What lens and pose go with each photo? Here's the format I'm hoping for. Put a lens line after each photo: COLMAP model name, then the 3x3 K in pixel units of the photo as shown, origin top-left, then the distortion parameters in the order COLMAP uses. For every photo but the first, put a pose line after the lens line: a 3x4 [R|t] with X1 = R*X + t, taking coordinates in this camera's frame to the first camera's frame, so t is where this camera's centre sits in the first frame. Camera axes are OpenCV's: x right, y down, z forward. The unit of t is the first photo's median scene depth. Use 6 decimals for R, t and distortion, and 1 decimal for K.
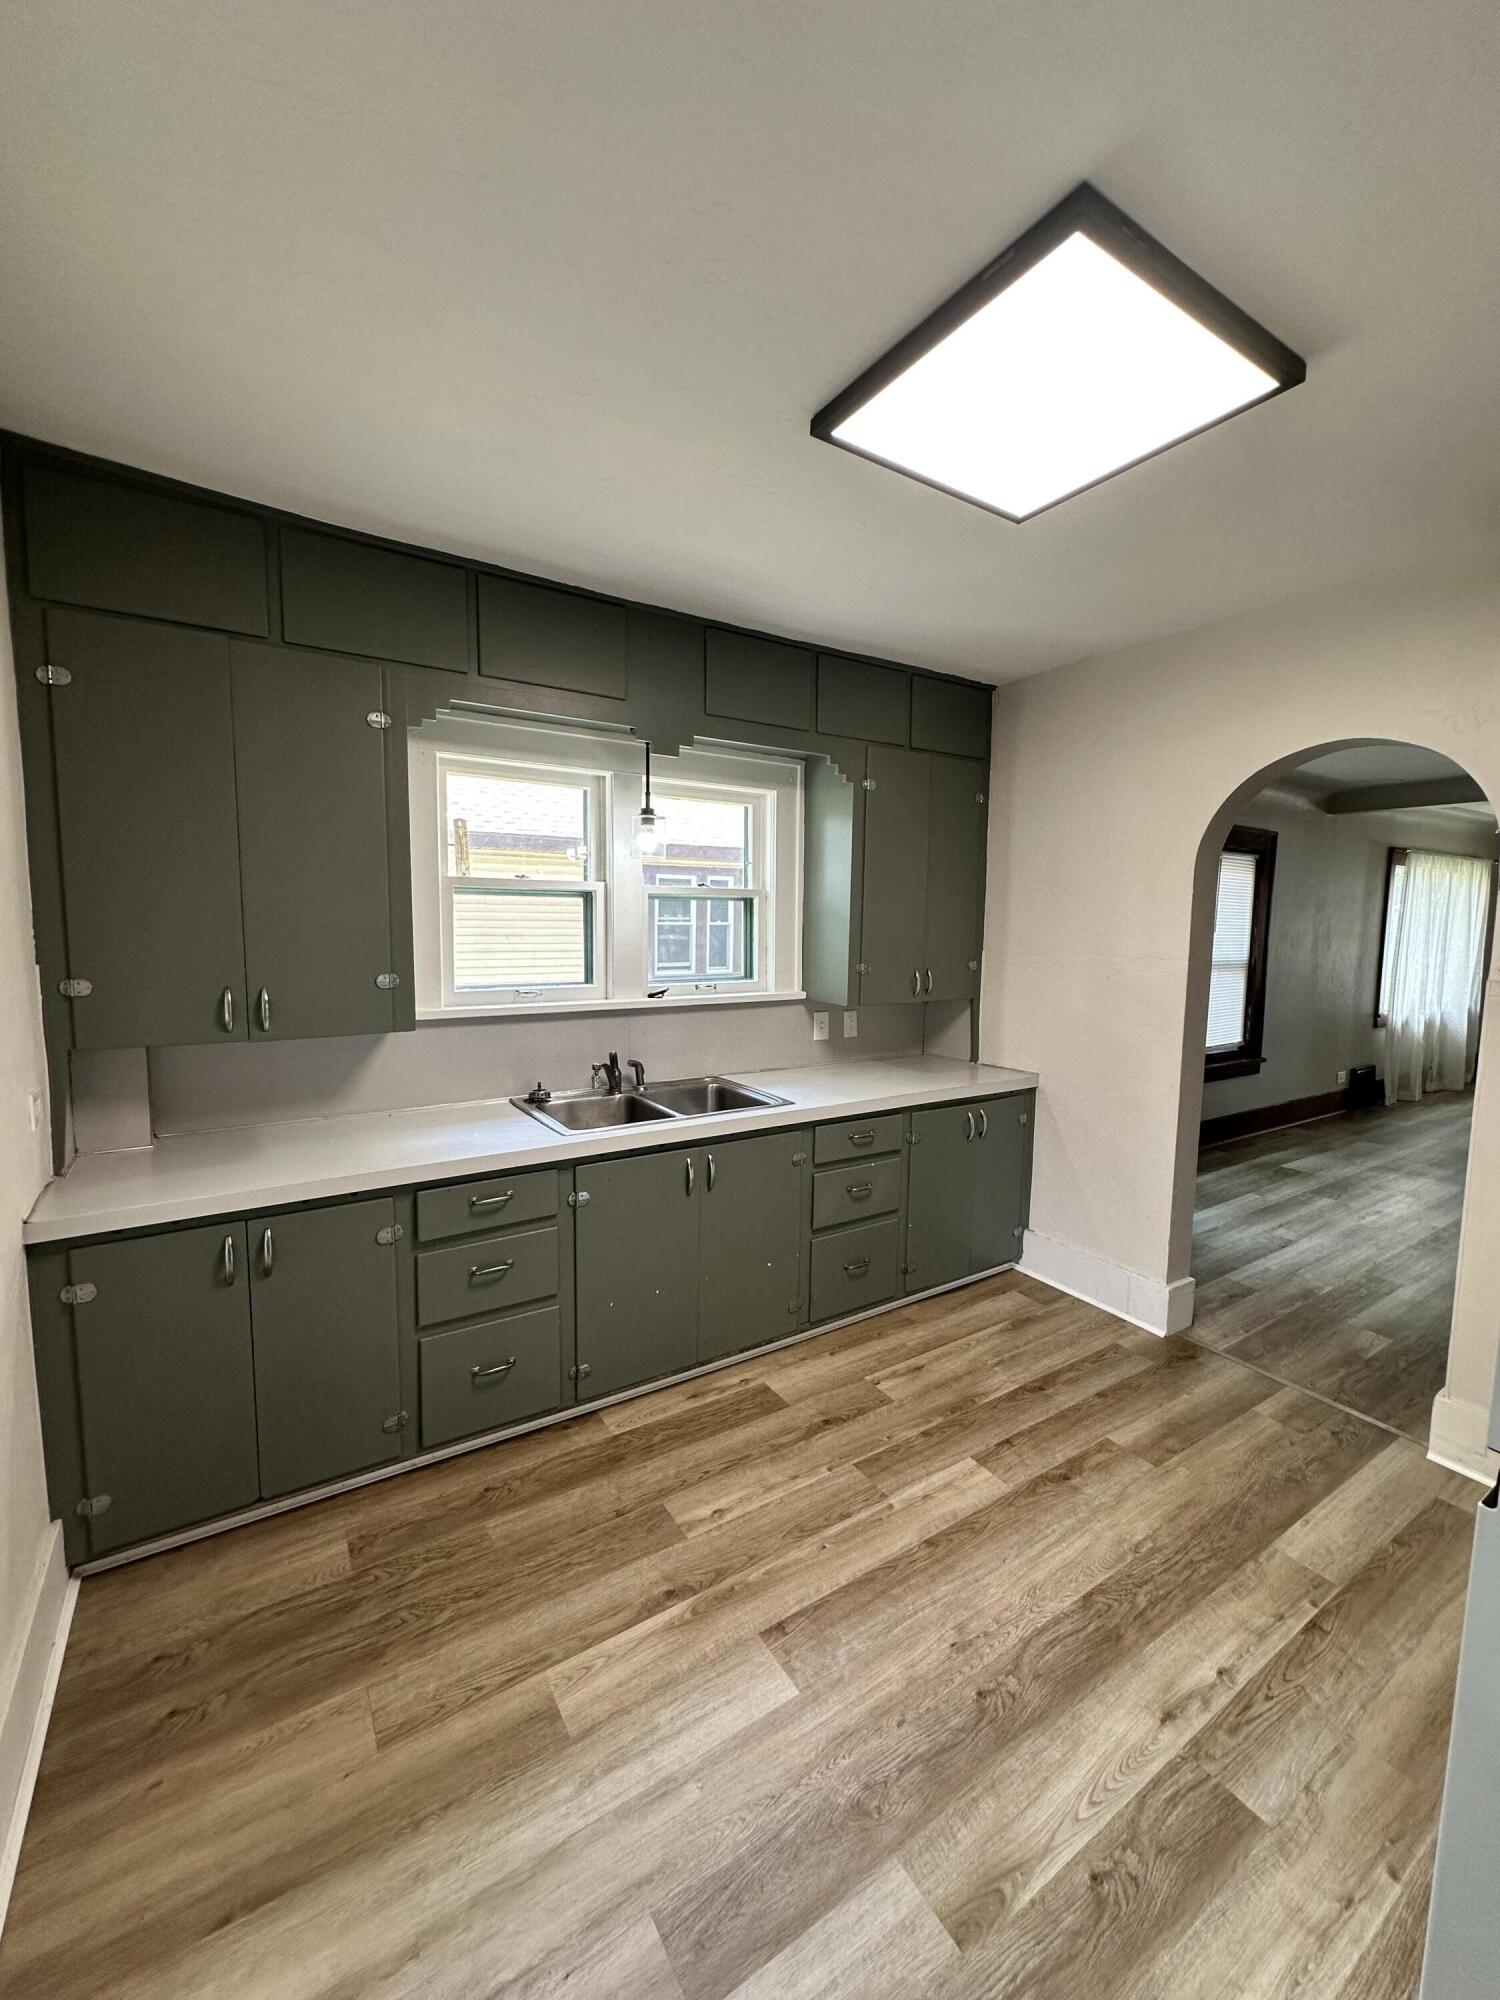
lens RADIAL K [[797.7, 0, 753.2], [0, 797.7, 997.5], [0, 0, 1]] dist [-0.001195, 0.000262]
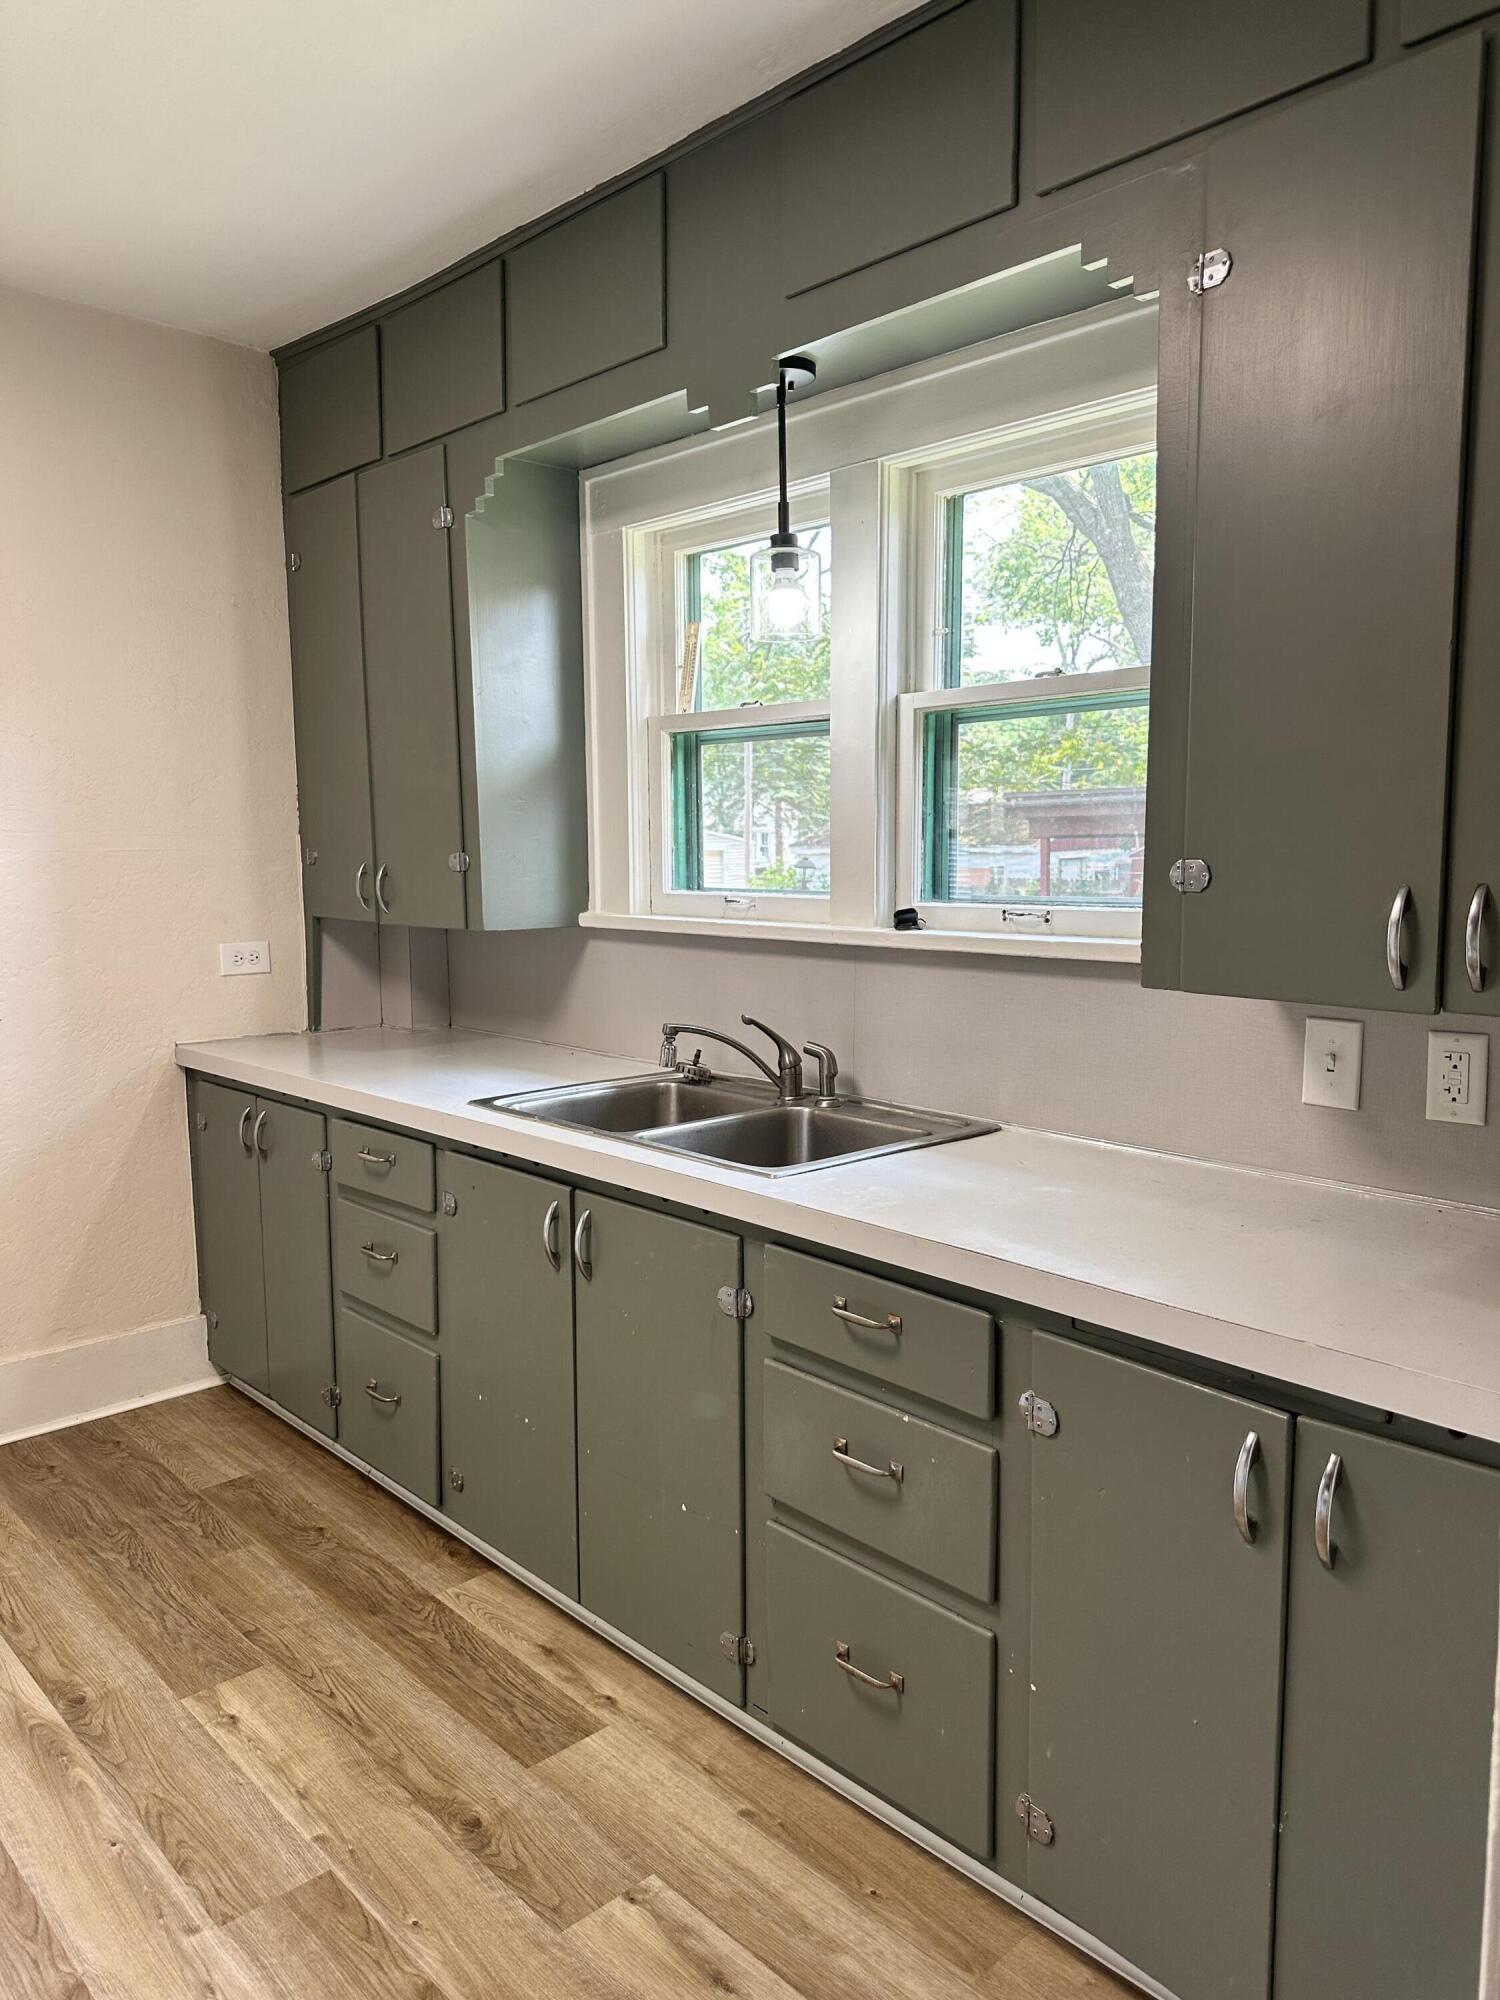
lens RADIAL K [[1426.7, 0, 754.2], [0, 1426.7, 1006.8], [0, 0, 1]] dist [0.020951, -0.022862]
pose [[0.179989, 0.100198, -0.978552, 1.035337], [-0.090729, 0.992249, 0.084912, -0.026057], [0.979475, 0.073499, 0.187685, 1.132571]]
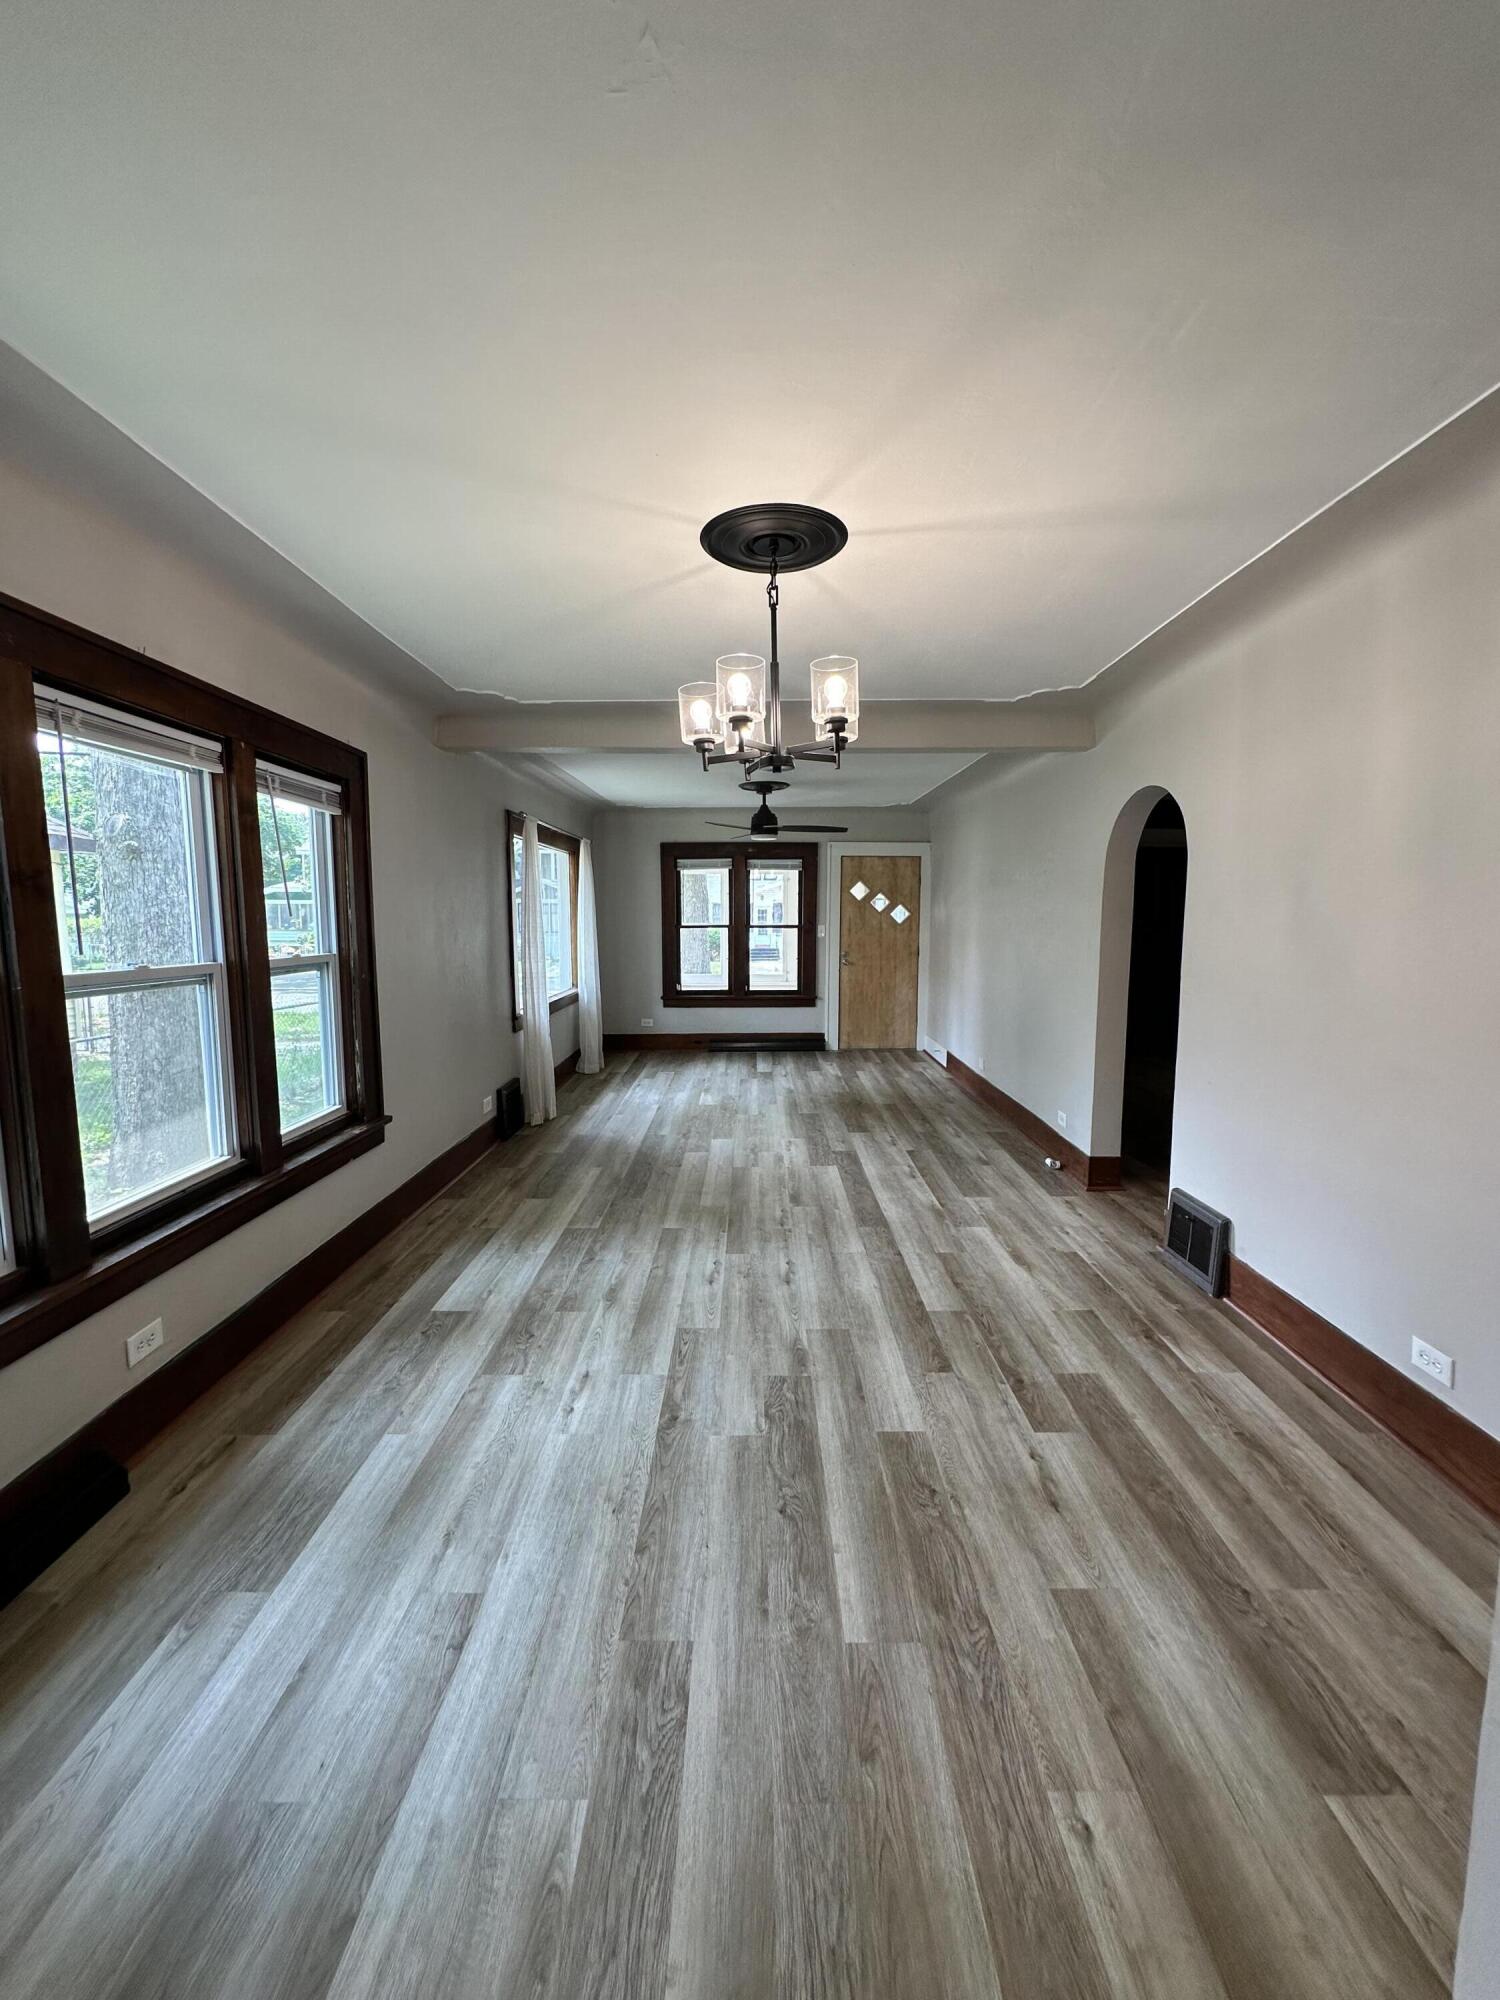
lens RADIAL K [[797.7, 0, 753.2], [0, 797.7, 997.5], [0, 0, 1]] dist [-0.001195, 0.000262]
pose [[0.546883, -0.097229, 0.831544, 0.786238], [0.087963, 0.994409, 0.058421, -0.077088], [-0.832575, 0.041196, 0.552378, 1.134096]]
